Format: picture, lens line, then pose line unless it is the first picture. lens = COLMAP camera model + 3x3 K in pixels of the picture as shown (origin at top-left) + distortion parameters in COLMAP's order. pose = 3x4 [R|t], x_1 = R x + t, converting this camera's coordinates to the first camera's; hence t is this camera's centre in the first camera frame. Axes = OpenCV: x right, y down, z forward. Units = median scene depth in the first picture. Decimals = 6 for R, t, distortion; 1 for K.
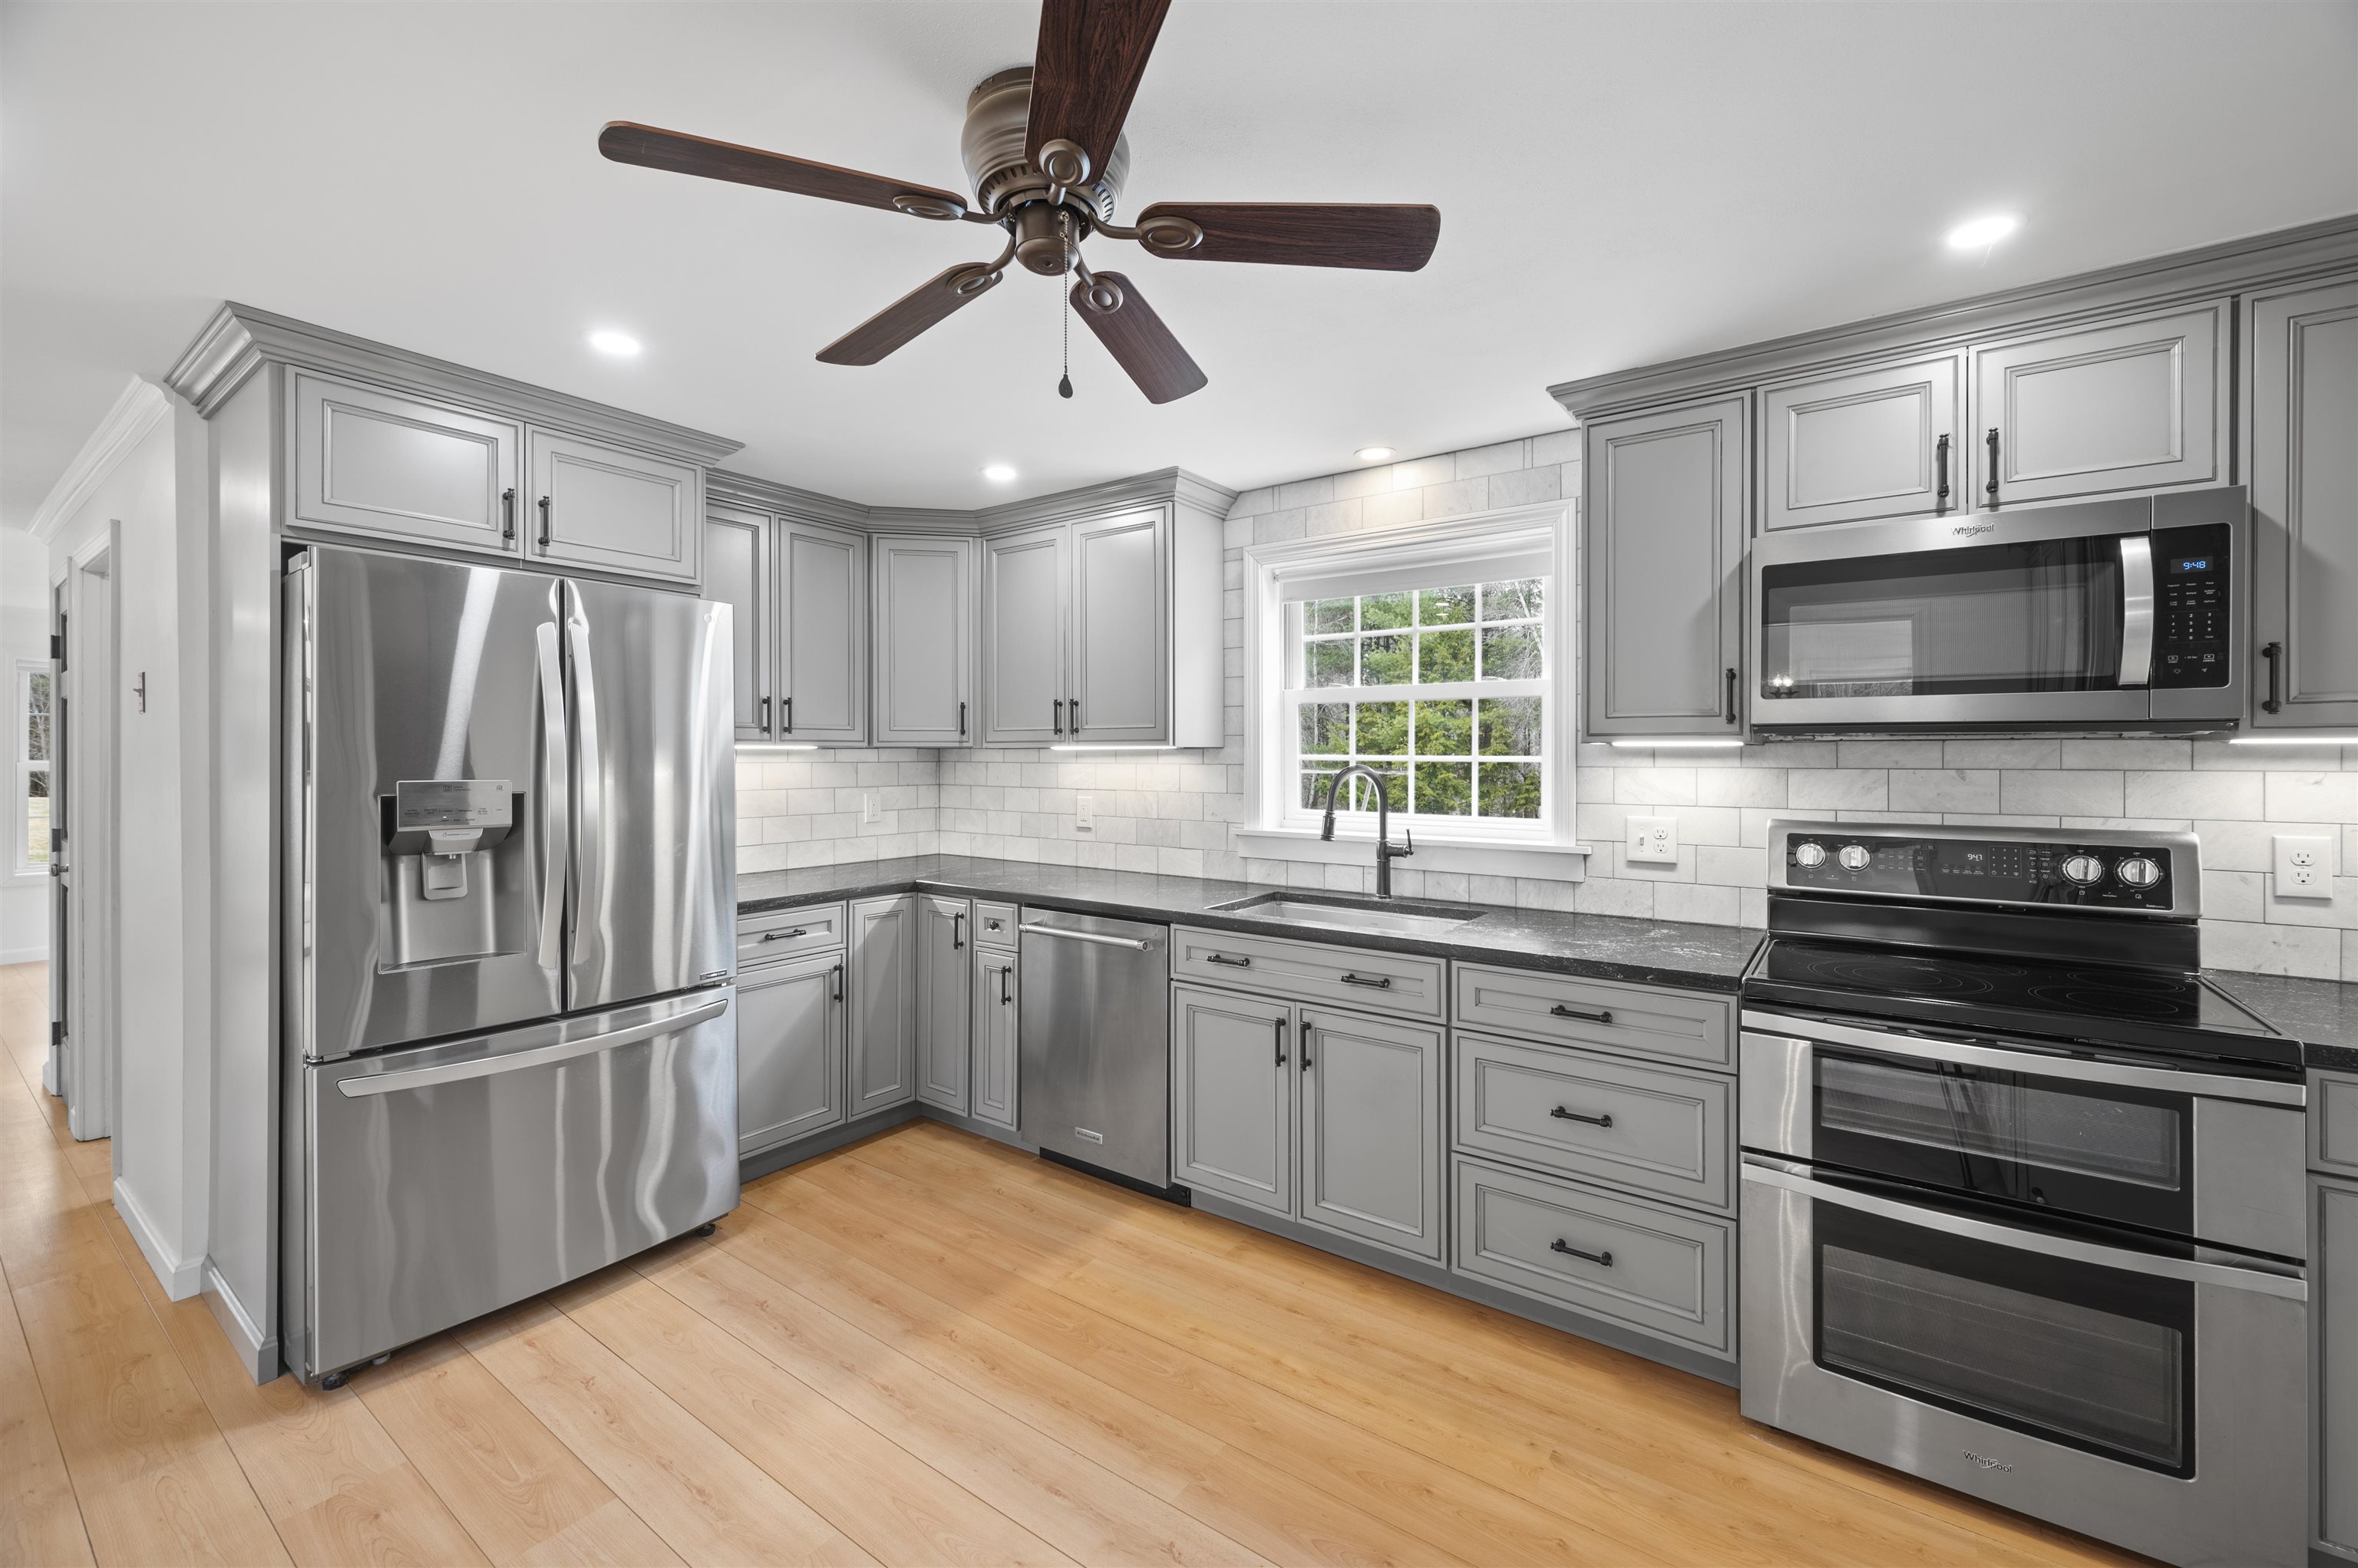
lens RADIAL K [[958.1, 0, 1201.0], [0, 958.1, 757.9], [0, 0, 1]] dist [0.003290, -0.001172]
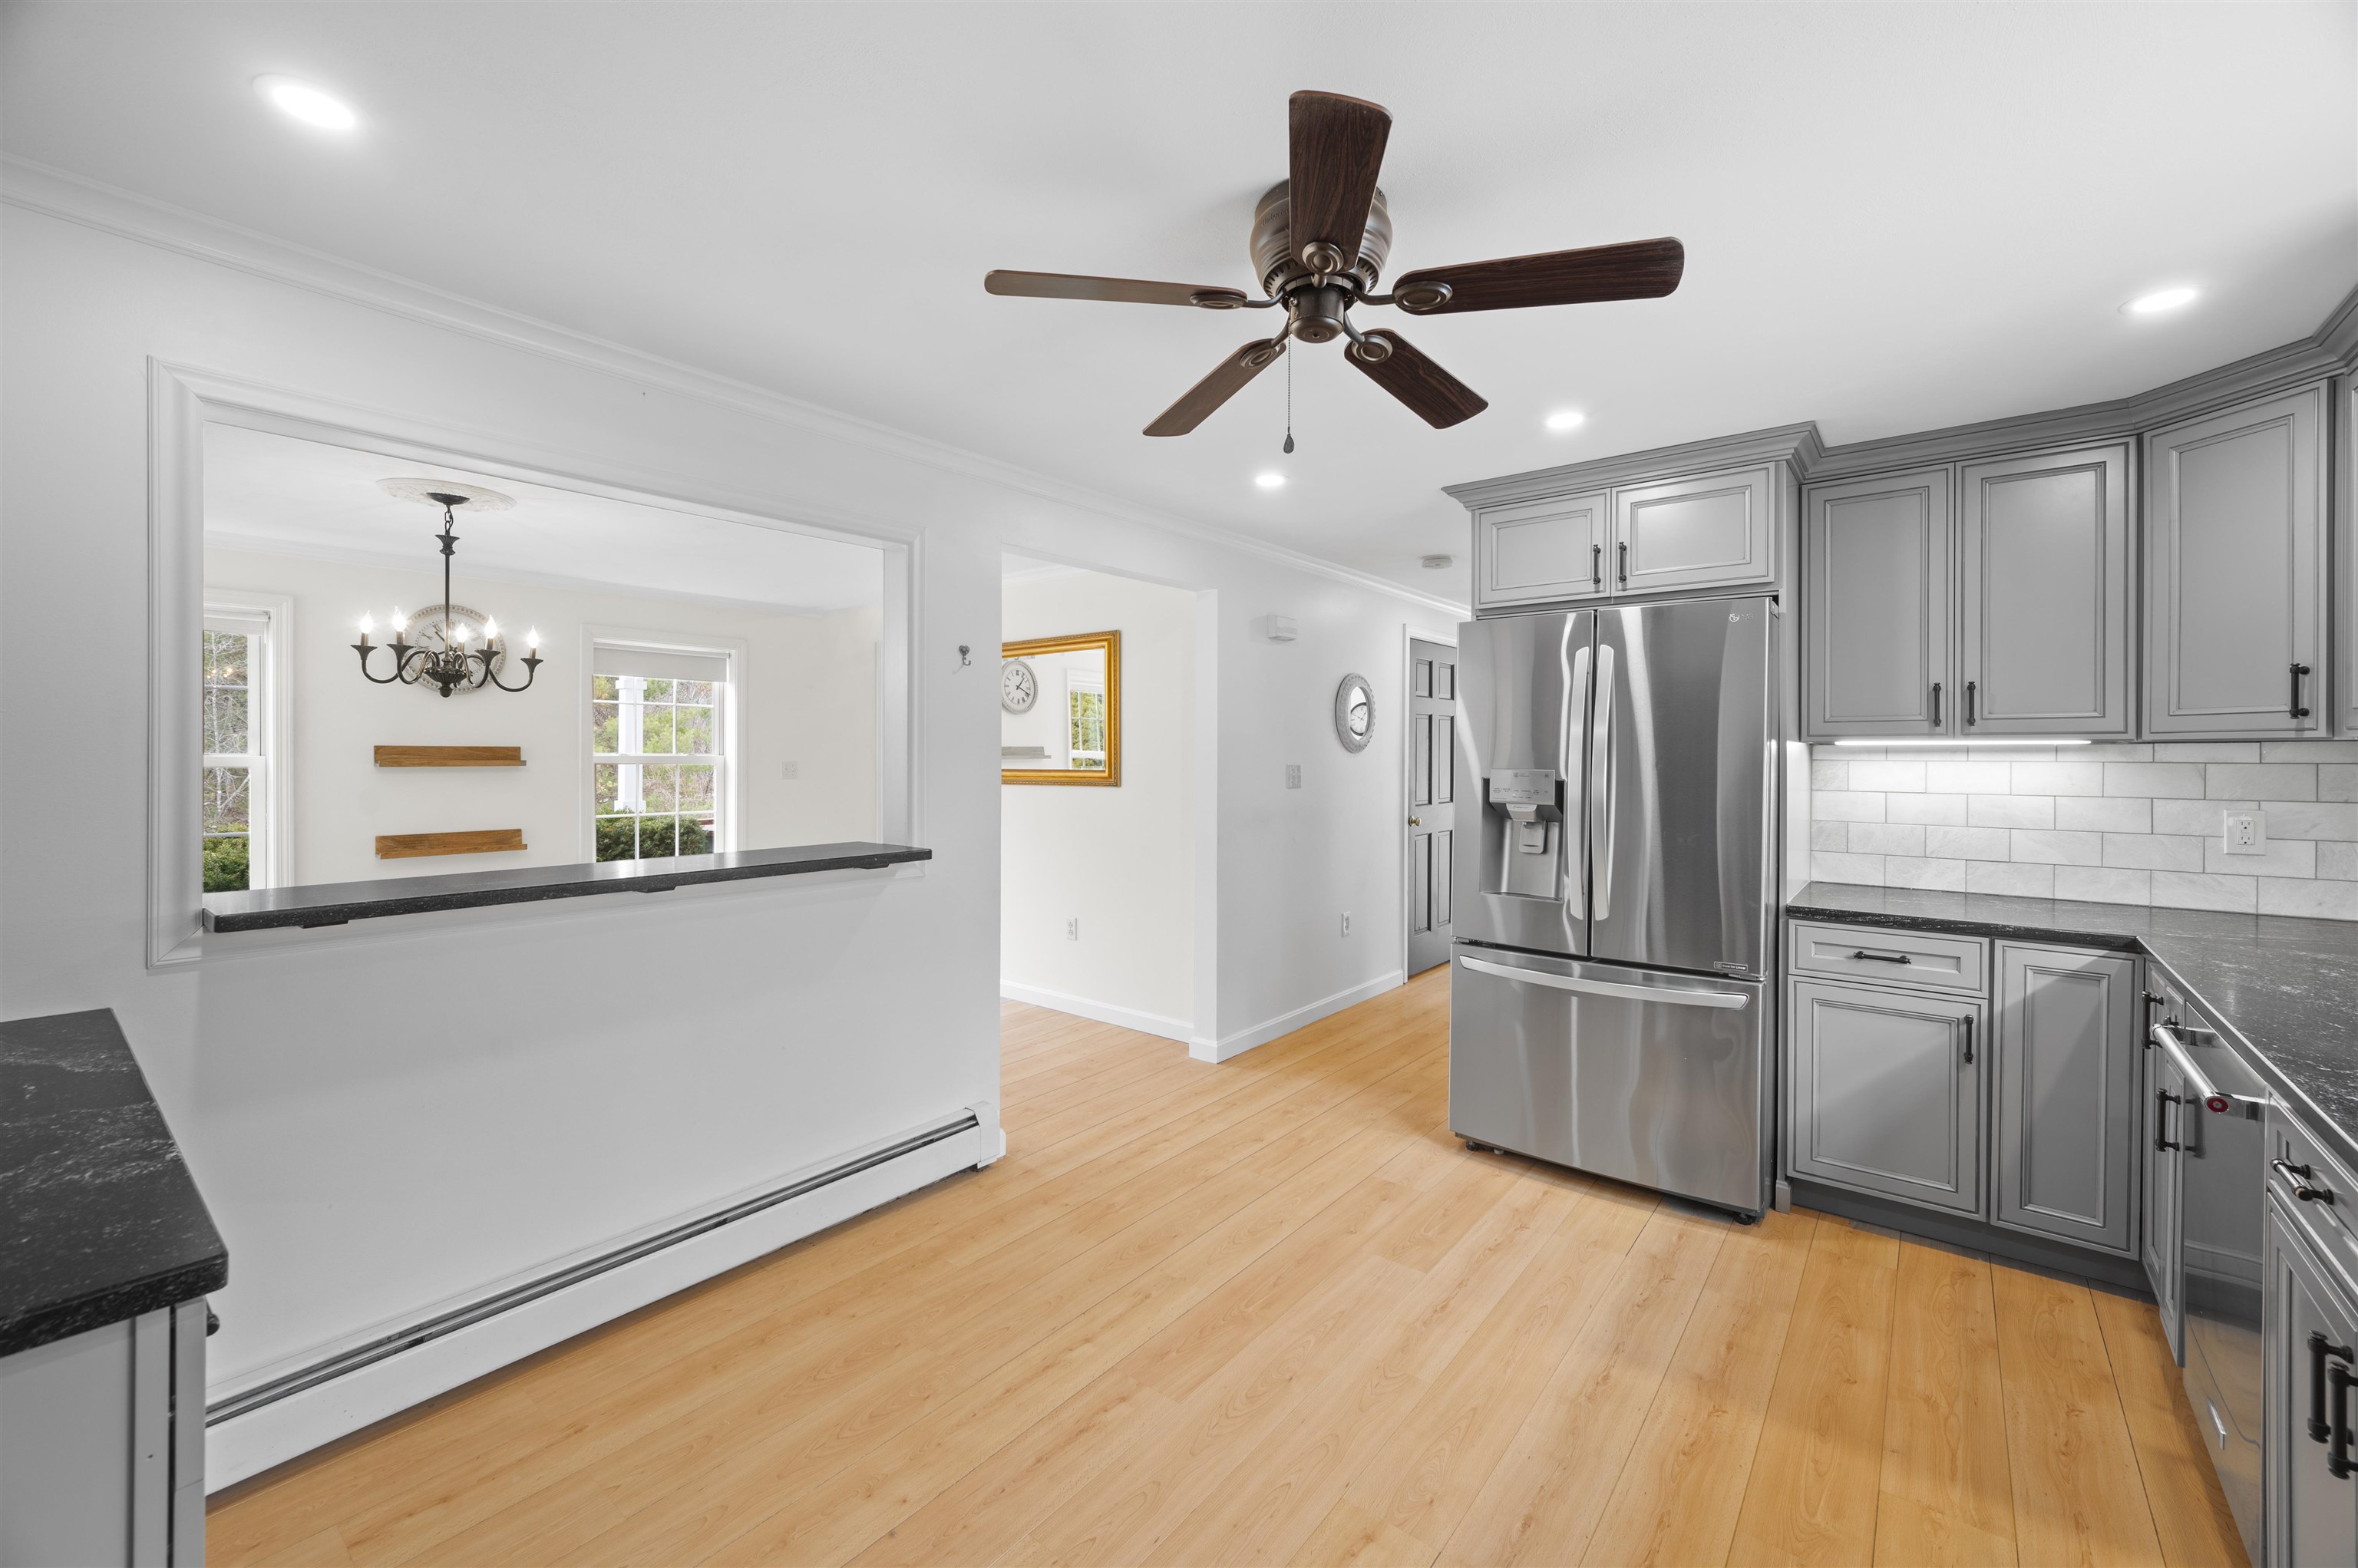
lens RADIAL K [[958.1, 0, 1182.3], [0, 958.1, 760.4], [0, 0, 1]] dist [0.003290, -0.001172]
pose [[-0.059574, 0.007885, -0.998193, 0.578907], [-0.004178, 0.999958, 0.008148, 0.000288], [0.998215, 0.004656, -0.059538, 0.505377]]
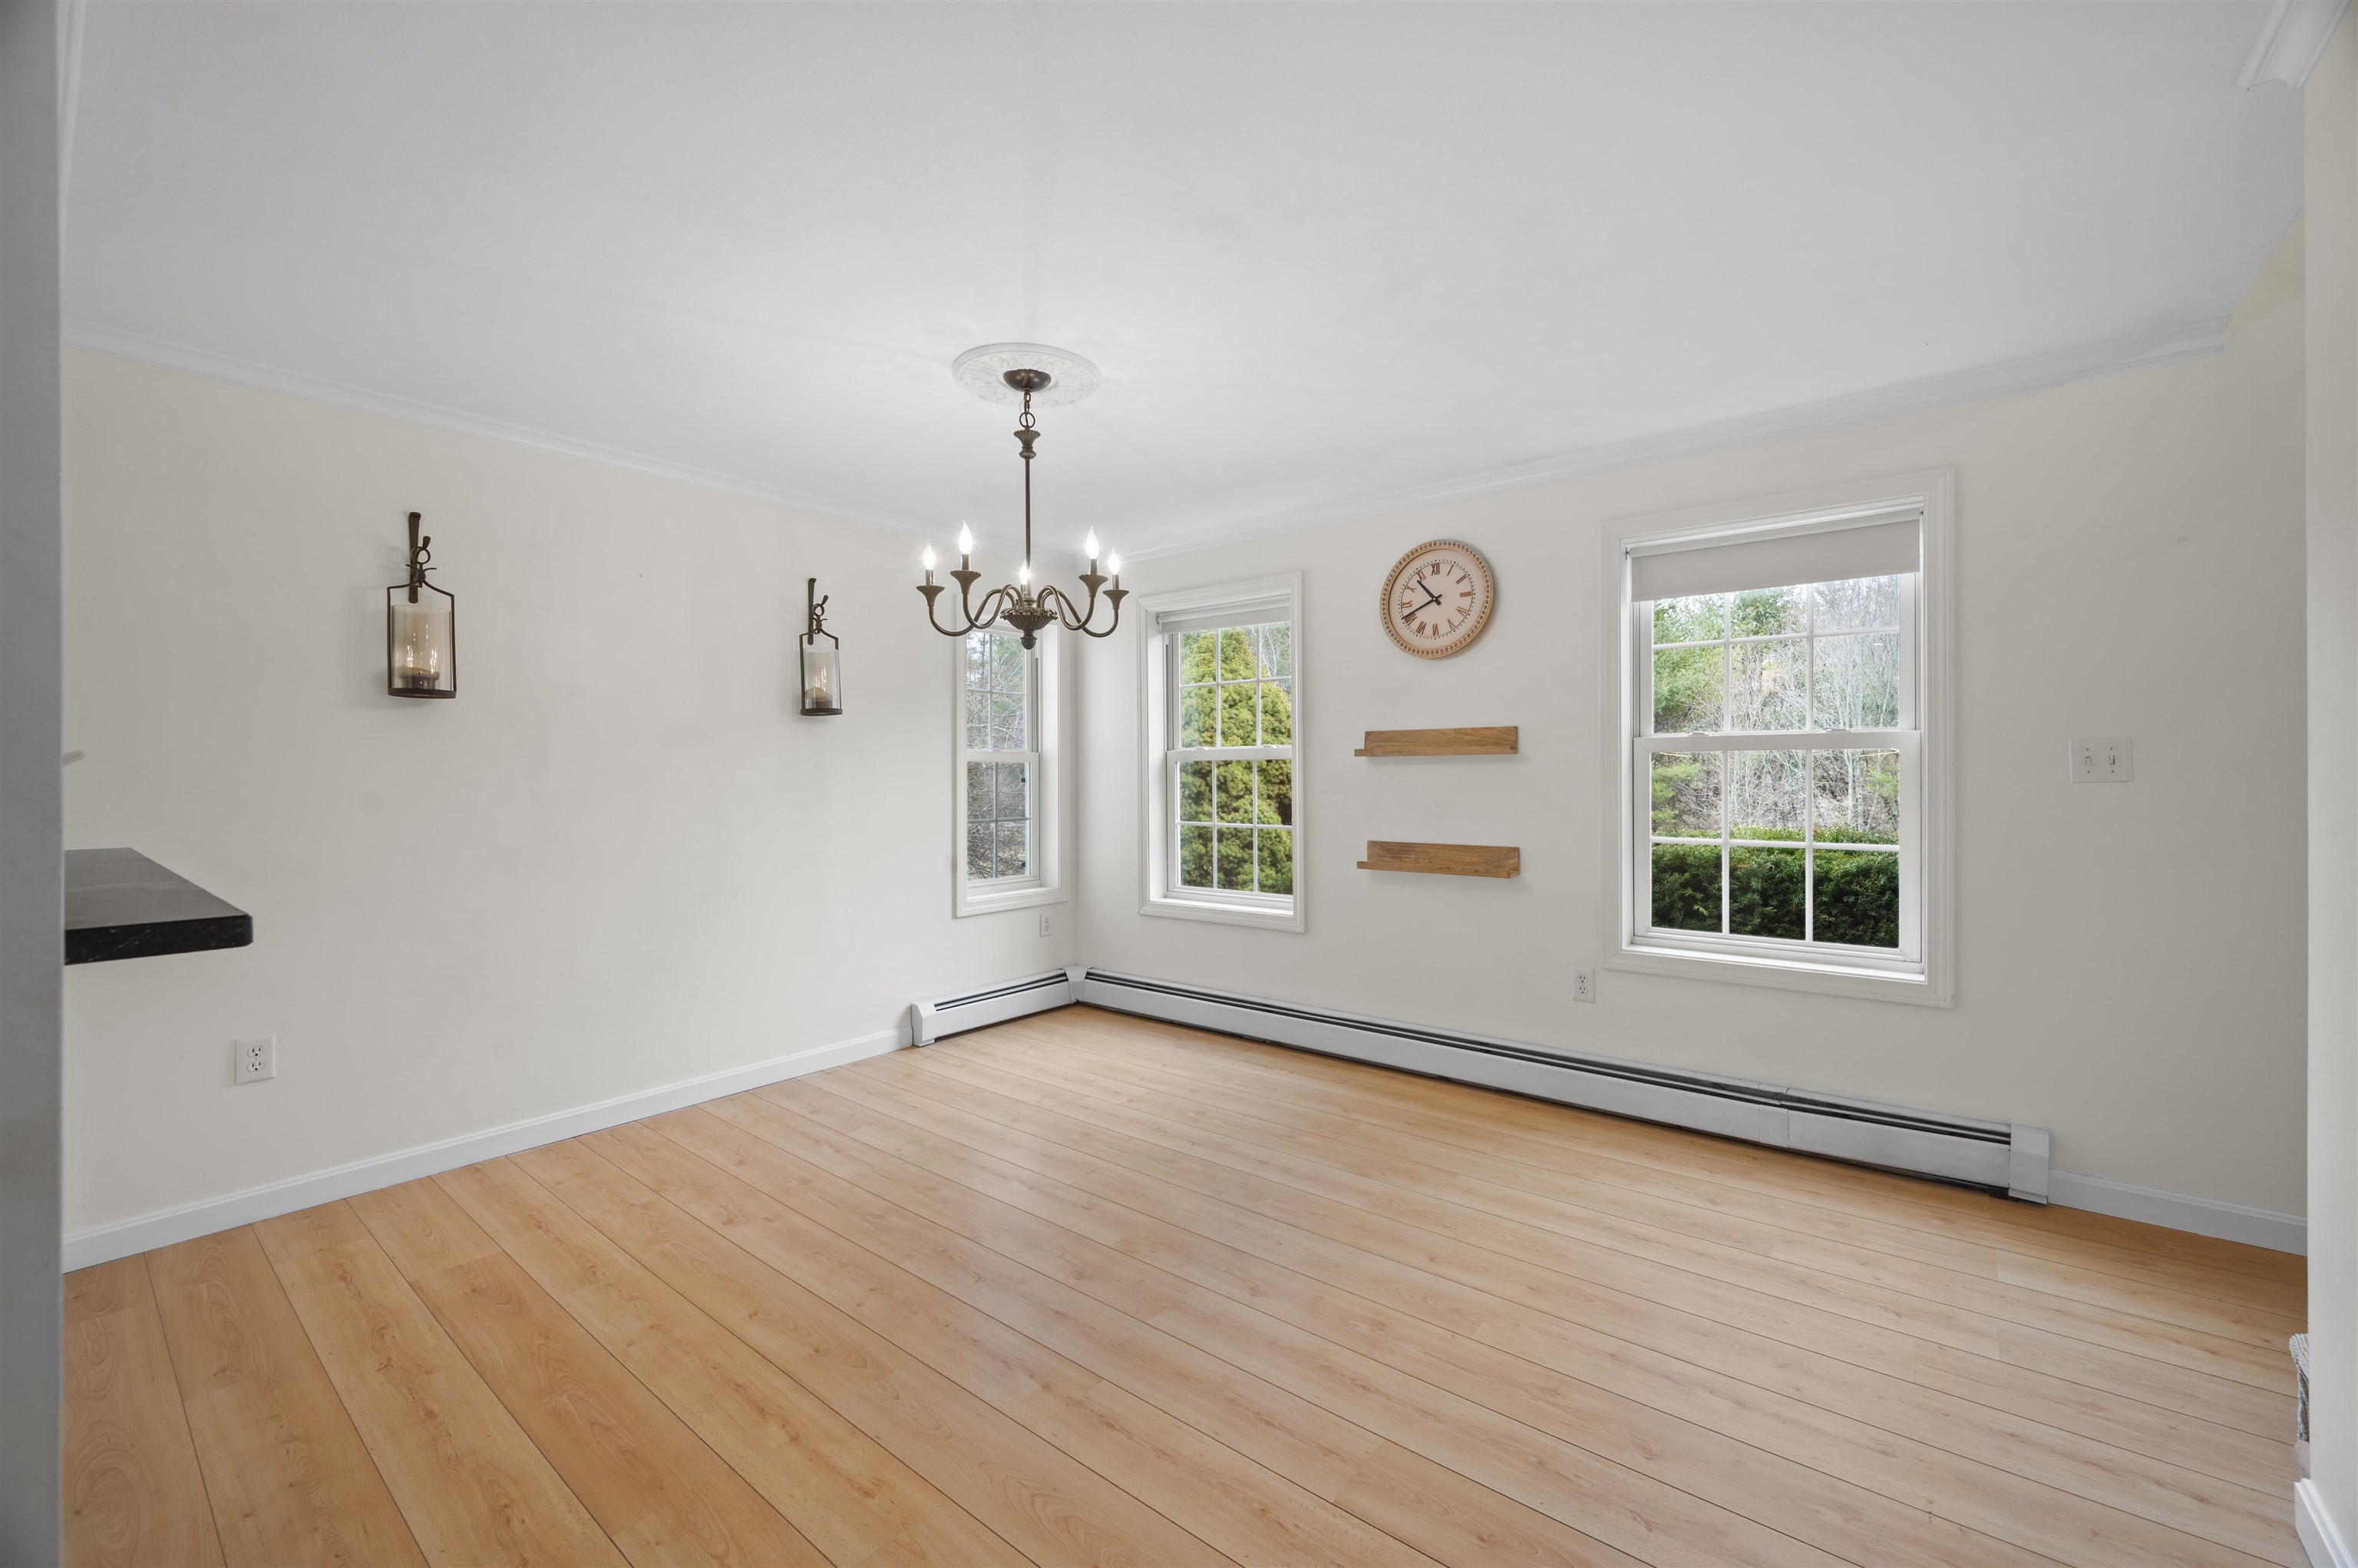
lens RADIAL K [[958.1, 0, 1175.6], [0, 958.1, 777.3], [0, 0, 1]] dist [0.003290, -0.001172]
pose [[-0.998139, 0.001903, 0.060943, -0.992938], [0.002151, 0.999990, 0.004009, 0.060999], [-0.060934, 0.004133, -0.998133, 0.385371]]
